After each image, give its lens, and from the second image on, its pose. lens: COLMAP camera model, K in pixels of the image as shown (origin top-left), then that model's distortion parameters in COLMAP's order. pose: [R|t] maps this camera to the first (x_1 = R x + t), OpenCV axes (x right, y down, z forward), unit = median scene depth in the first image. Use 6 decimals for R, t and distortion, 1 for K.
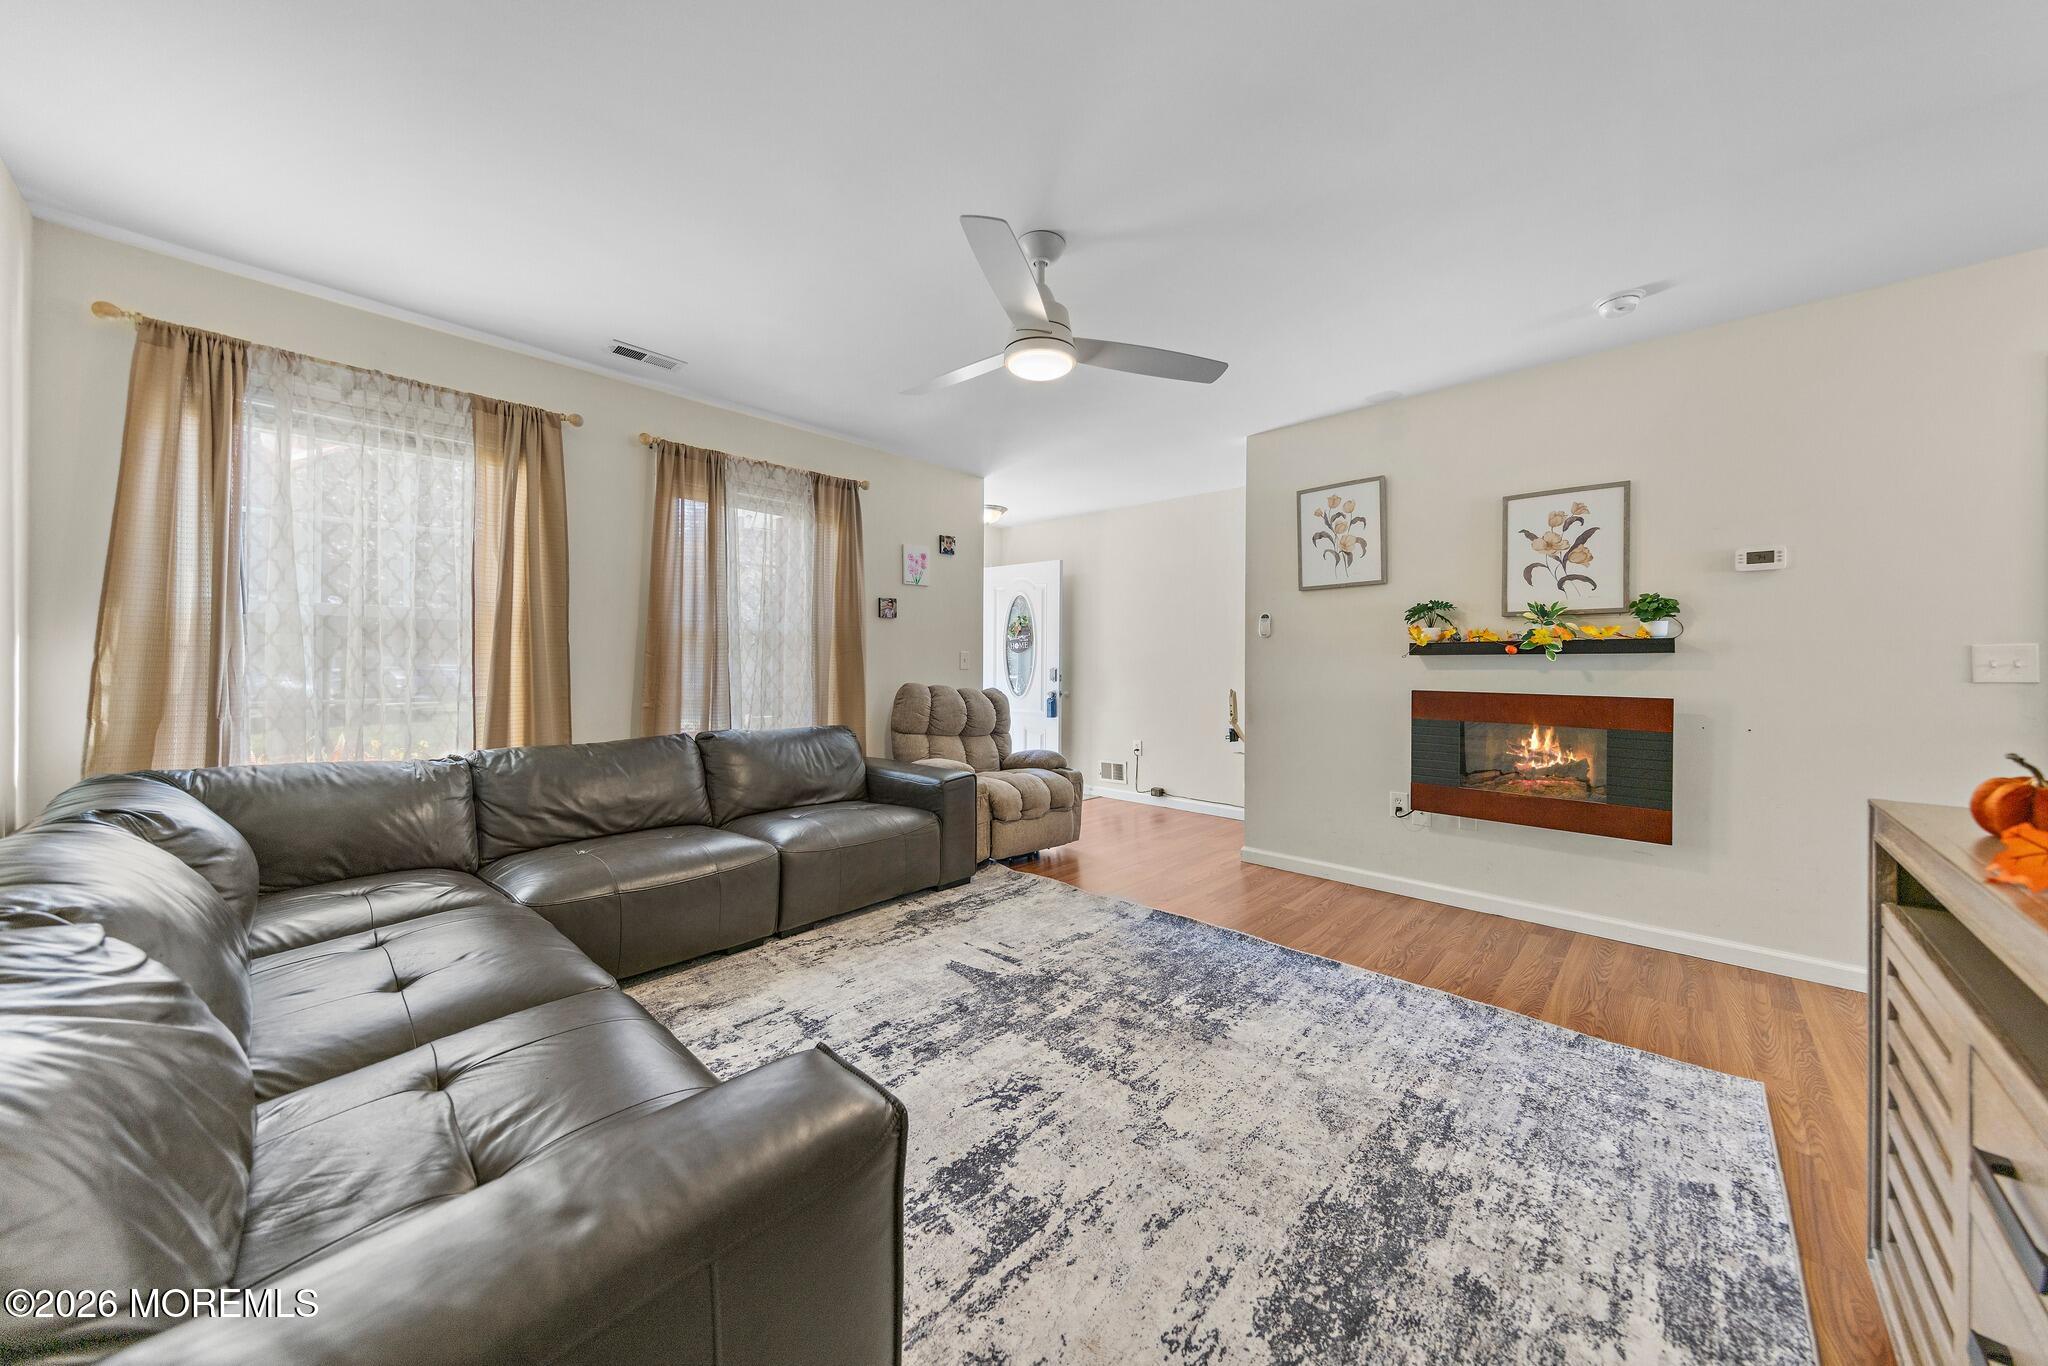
lens RADIAL K [[679.7, 0, 1026.5], [0, 679.7, 671.0], [0, 0, 1]] dist [0.012624, -0.000075]
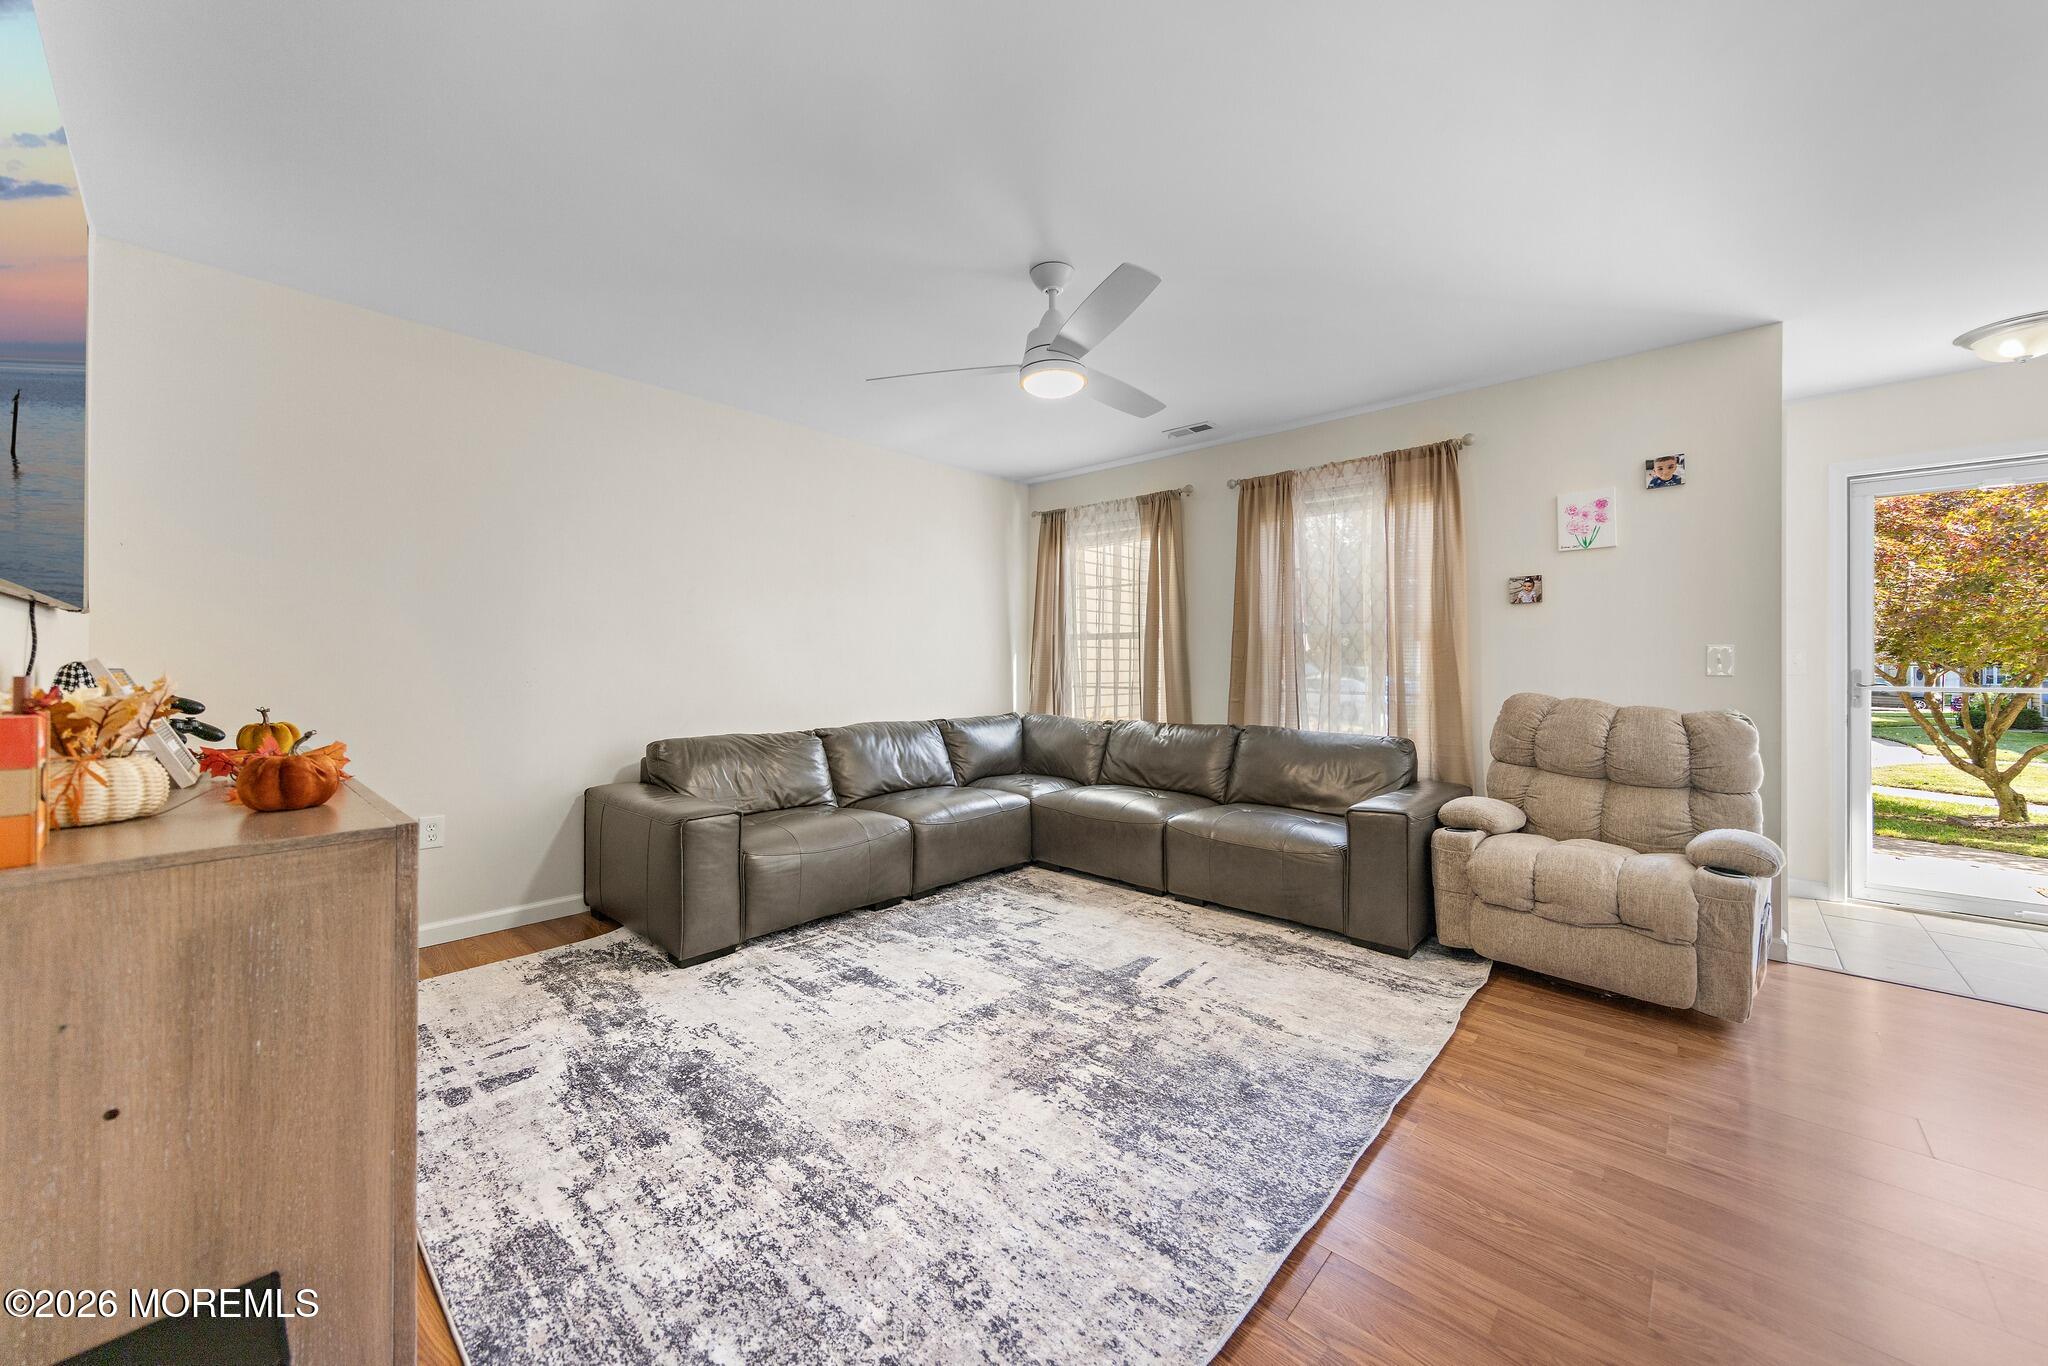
lens RADIAL K [[752.8, 0, 1057.4], [0, 752.8, 668.1], [0, 0, 1]] dist [0.010719, -0.000162]
pose [[0.048377, -0.000168, -0.998829, 1.200779], [-0.015186, 0.999884, -0.000903, -0.000348], [0.998714, 0.015212, 0.048369, 0.953270]]
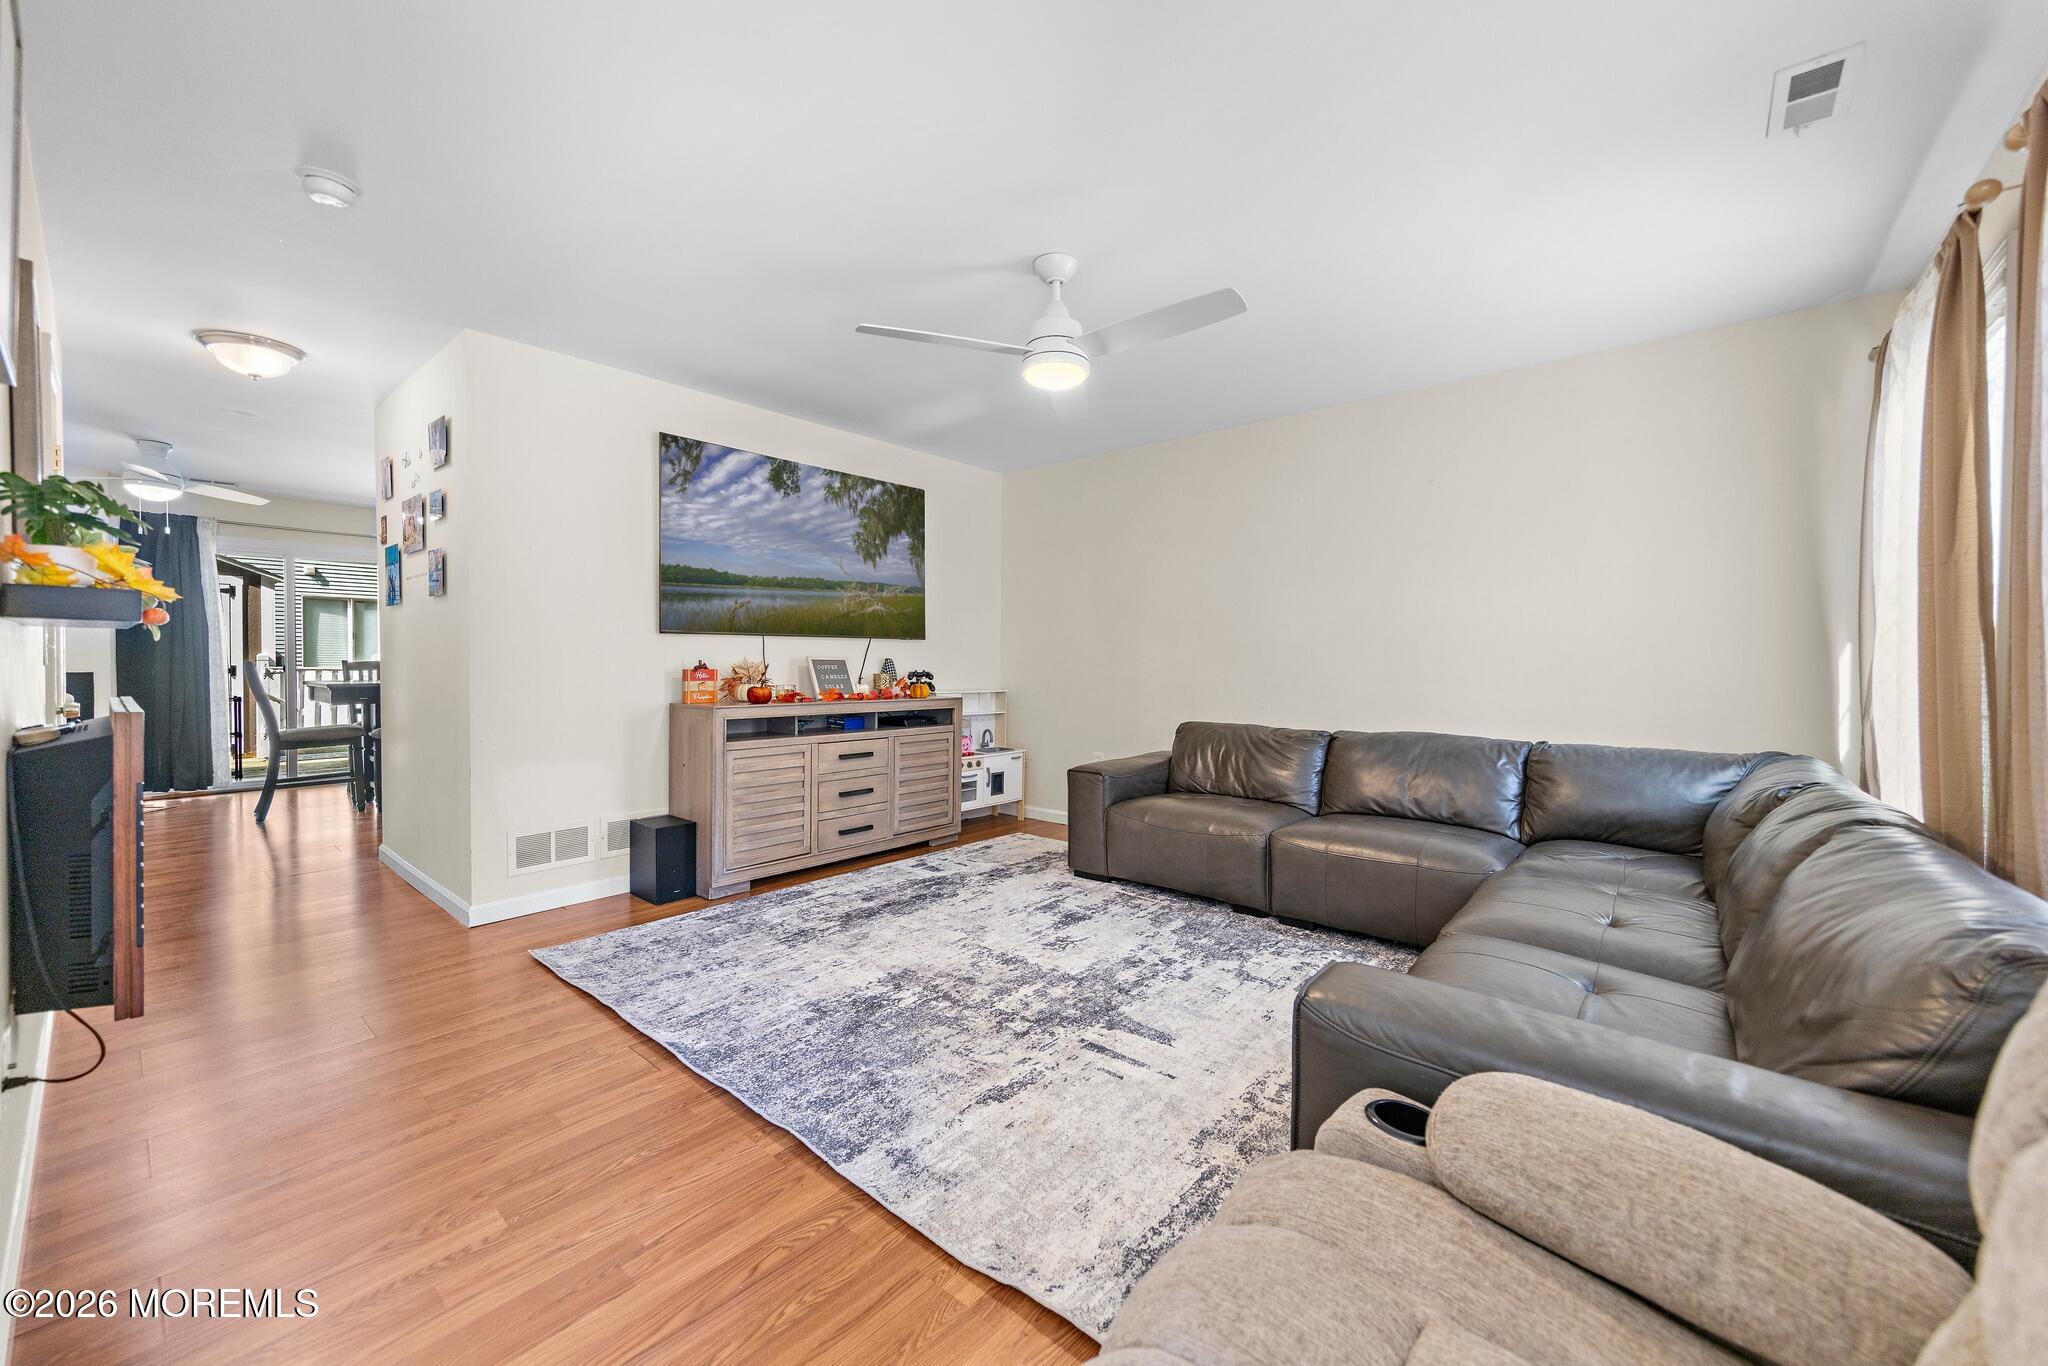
lens RADIAL K [[804.3, 0, 1026.1], [0, 804.3, 674.0], [0, 0, 1]] dist [0.005202, 0.000040]
pose [[-0.998652, -0.010265, -0.050878, 0.125389], [-0.011757, 0.999507, 0.029118, -0.020400], [0.050554, 0.029677, -0.998280, 2.273692]]
